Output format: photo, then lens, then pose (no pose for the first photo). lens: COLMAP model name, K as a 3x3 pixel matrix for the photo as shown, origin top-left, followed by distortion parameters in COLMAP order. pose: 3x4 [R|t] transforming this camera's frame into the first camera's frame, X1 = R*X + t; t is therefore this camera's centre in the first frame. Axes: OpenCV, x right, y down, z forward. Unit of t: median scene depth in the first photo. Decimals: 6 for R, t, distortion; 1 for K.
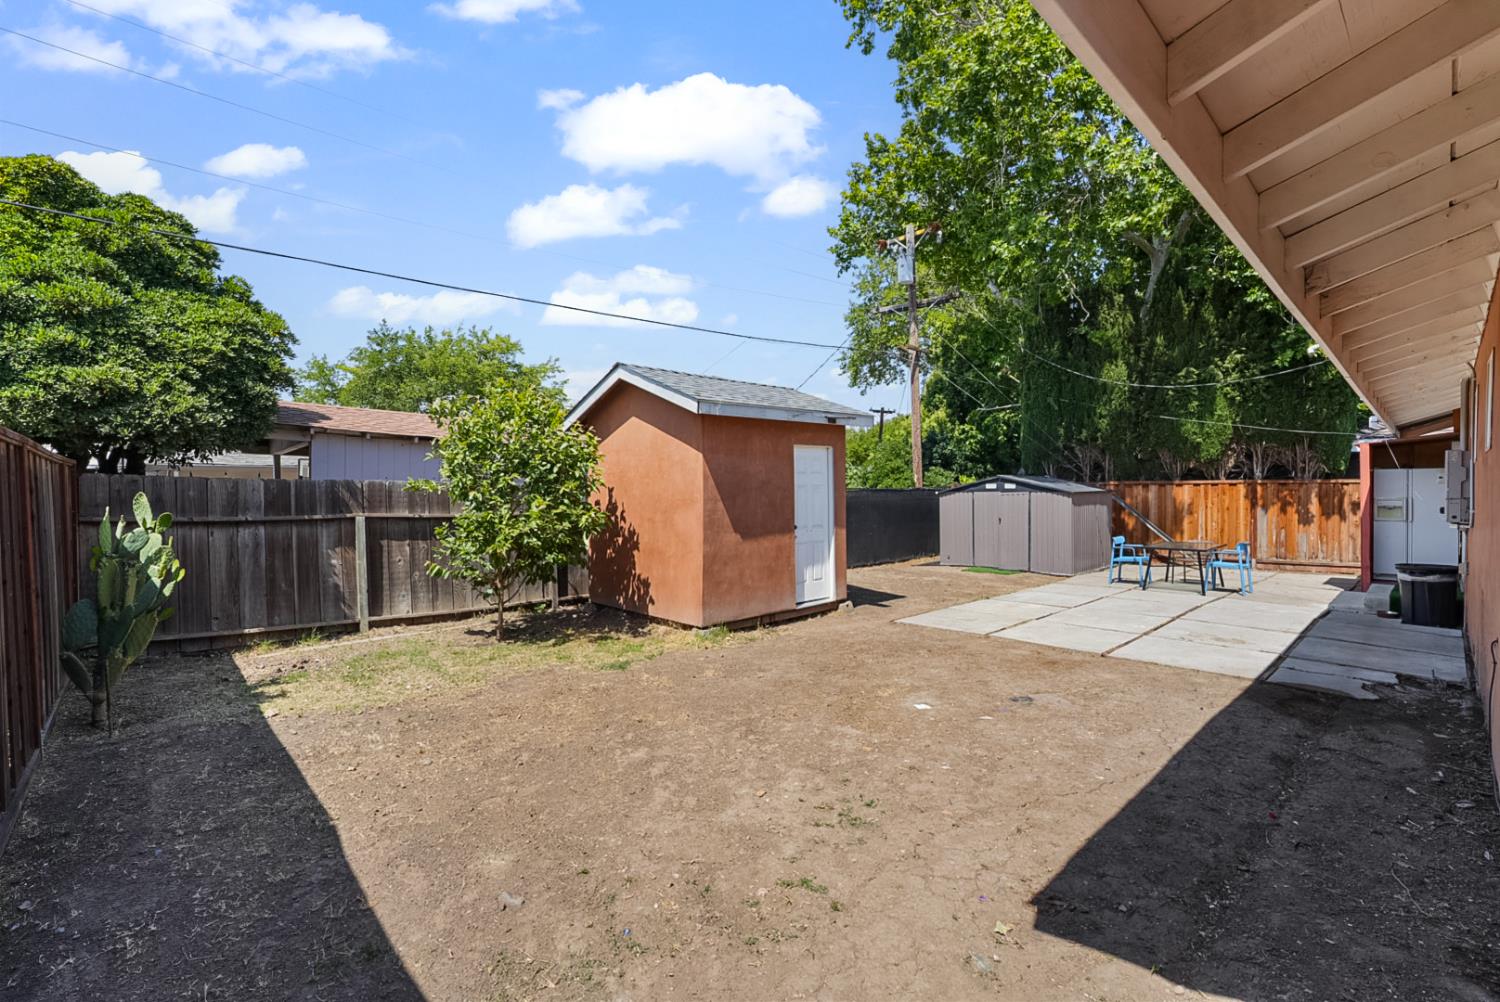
lens RADIAL K [[663.6, 0, 740.5], [0, 663.6, 500.6], [0, 0, 1]] dist [-0.012034, 0.008890]
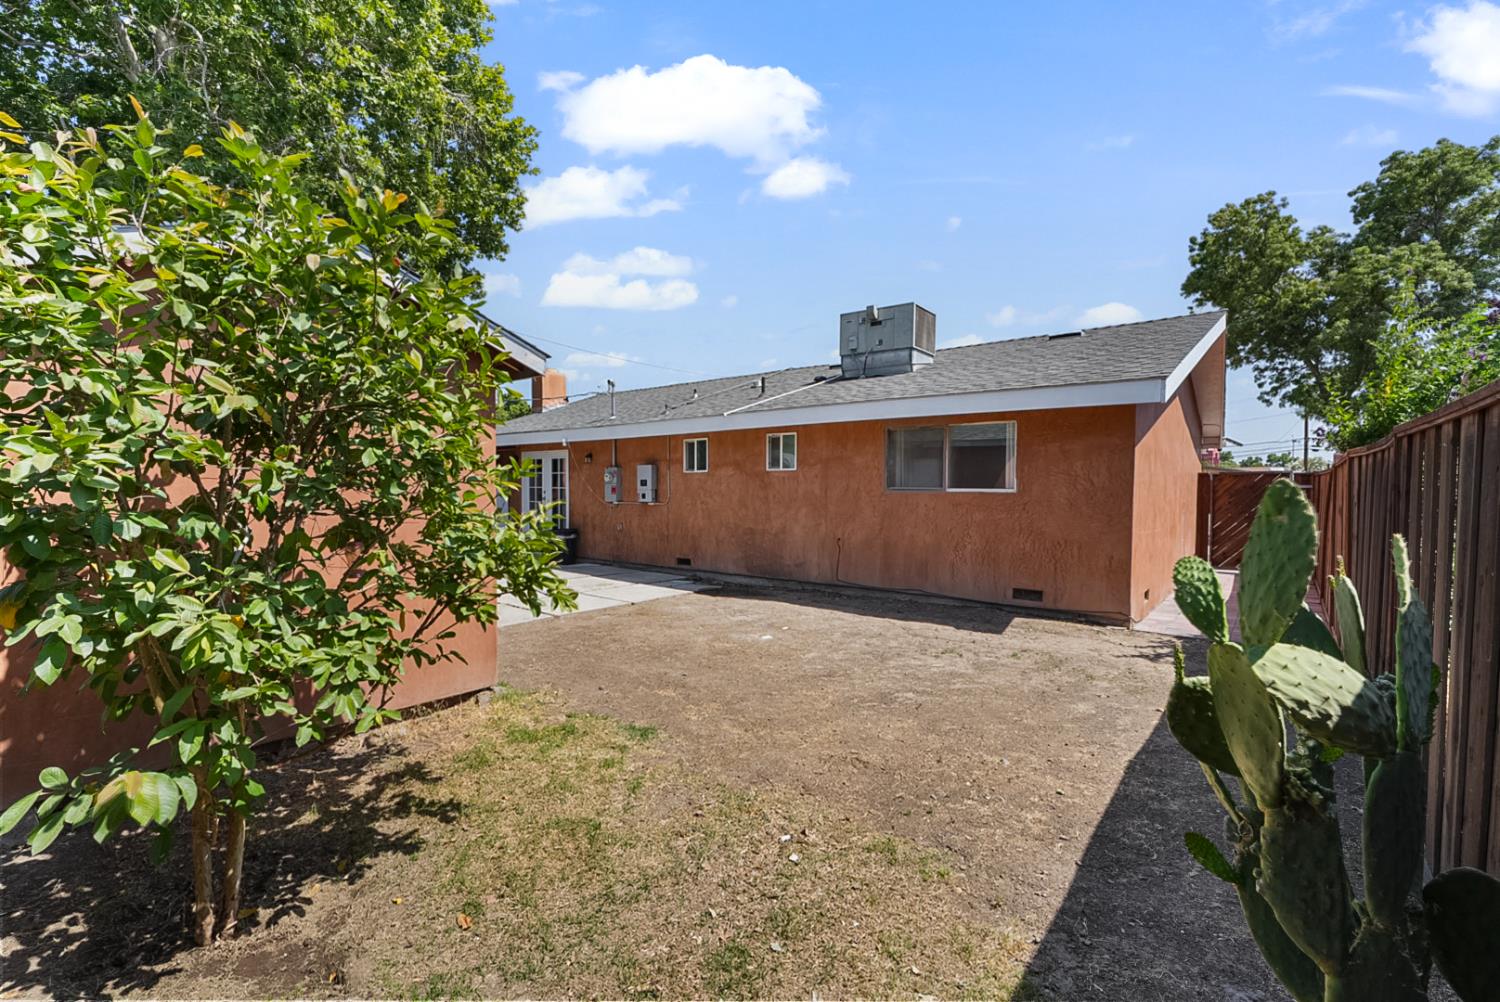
lens RADIAL K [[666.8, 0, 750.0], [0, 666.8, 501.0], [0, 0, 1]] dist [-0.015364, 0.009551]
pose [[-0.142978, -0.023991, 0.989435, -0.757657], [0.011376, 0.999600, 0.025881, -0.014224], [-0.989661, 0.014956, -0.142648, 0.819657]]
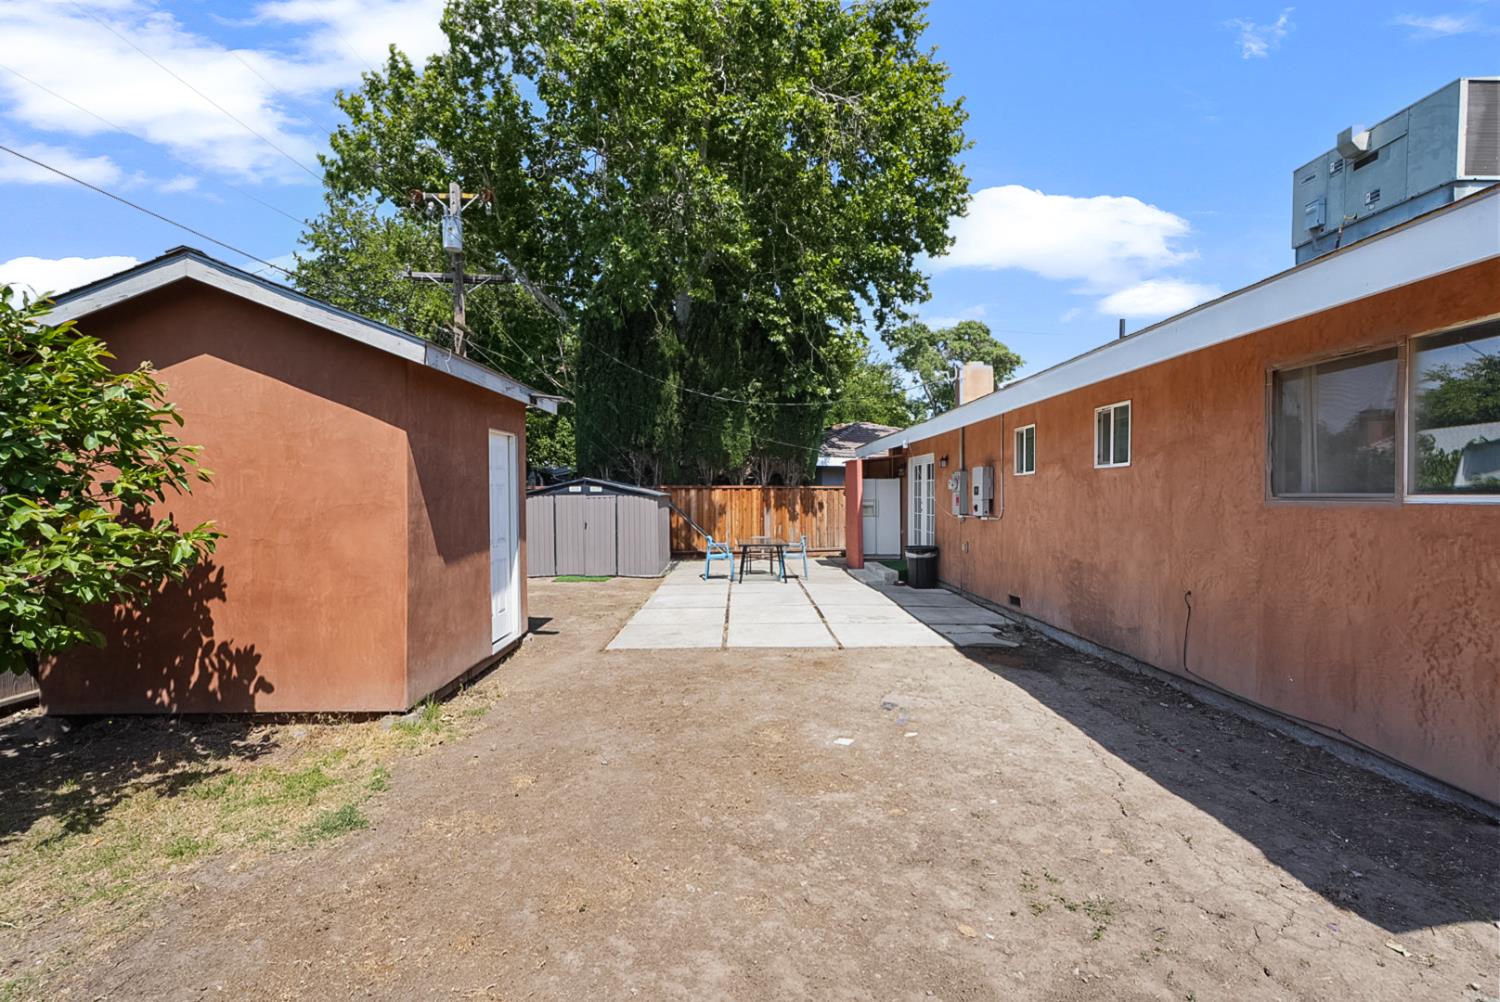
lens RADIAL K [[666.8, 0, 750.0], [0, 666.8, 501.0], [0, 0, 1]] dist [-0.015364, 0.009551]
pose [[0.664241, -0.004348, 0.747506, -0.300952], [0.008605, 0.999961, -0.001830, -0.001256], [-0.747469, 0.007648, 0.664253, 0.339971]]
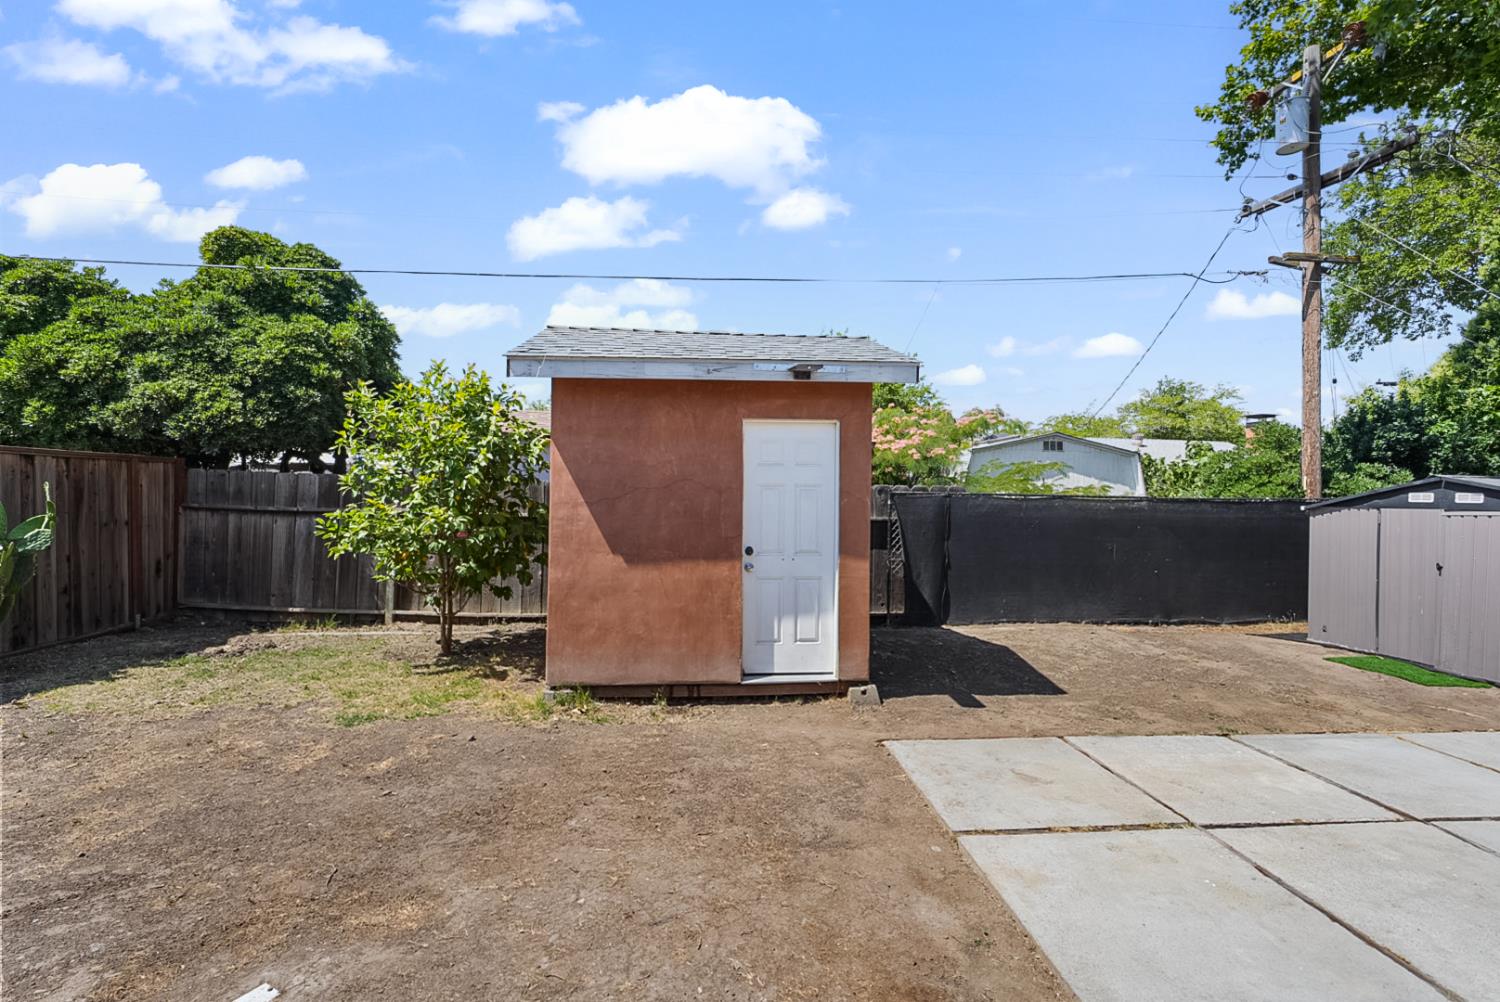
lens RADIAL K [[653.4, 0, 736.4], [0, 653.4, 504.7], [0, 0, 1]] dist [-0.011280, 0.007921]
pose [[0.789789, 0.026633, -0.612800, 0.501745], [-0.028987, 0.999561, 0.006083, -0.008643], [0.612694, 0.012959, 0.790214, 0.567746]]
